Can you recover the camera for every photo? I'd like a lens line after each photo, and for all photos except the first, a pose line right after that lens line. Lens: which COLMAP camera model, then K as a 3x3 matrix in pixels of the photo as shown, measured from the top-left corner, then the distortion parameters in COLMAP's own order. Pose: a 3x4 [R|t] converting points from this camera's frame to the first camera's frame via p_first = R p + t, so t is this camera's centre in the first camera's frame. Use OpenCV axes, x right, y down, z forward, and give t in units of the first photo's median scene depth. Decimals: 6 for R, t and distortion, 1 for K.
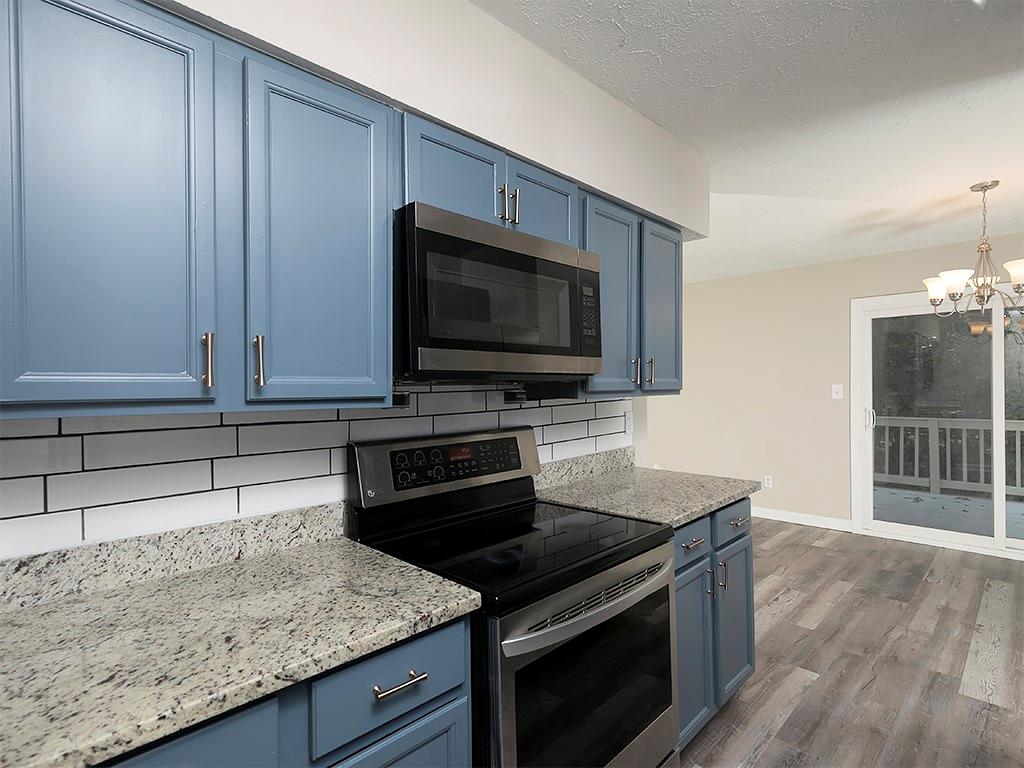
lens RADIAL K [[518.9, 0, 514.9], [0, 518.9, 383.8], [0, 0, 1]] dist [0.008357, -0.000966]
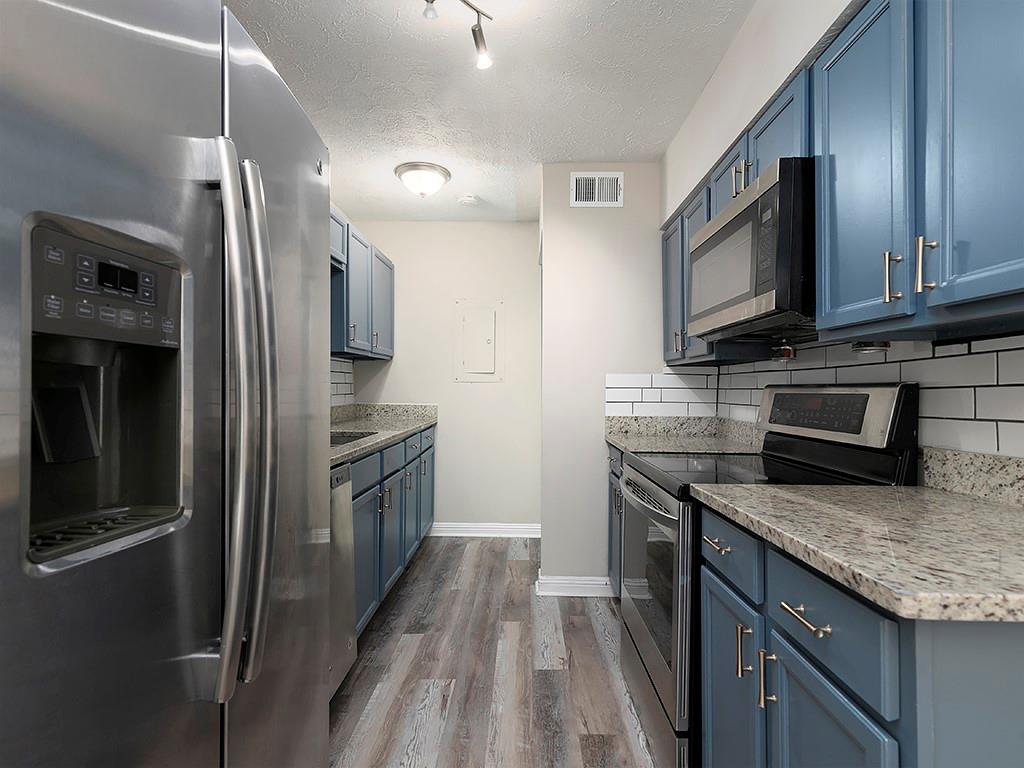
lens RADIAL K [[518.9, 0, 514.9], [0, 518.9, 392.3], [0, 0, 1]] dist [0.008357, -0.000966]
pose [[-0.717885, 0.013775, -0.696025, 0.678208], [0.006705, 0.999895, 0.012873, 0.063252], [0.696129, 0.004575, -0.717902, 0.877730]]
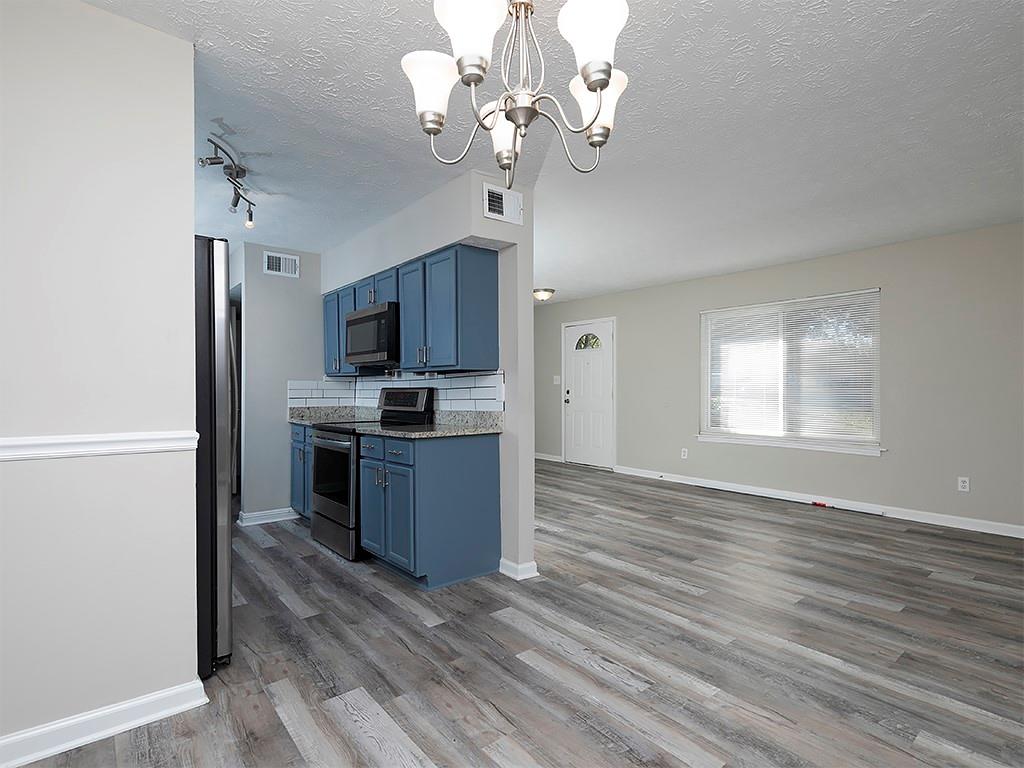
lens RADIAL K [[518.9, 0, 509.8], [0, 518.9, 386.5], [0, 0, 1]] dist [0.008357, -0.000966]
pose [[-0.099052, 0.002961, -0.995078, 1.467509], [0.003948, 0.999989, 0.002583, 0.057186], [0.995074, -0.003673, -0.099063, 1.147464]]
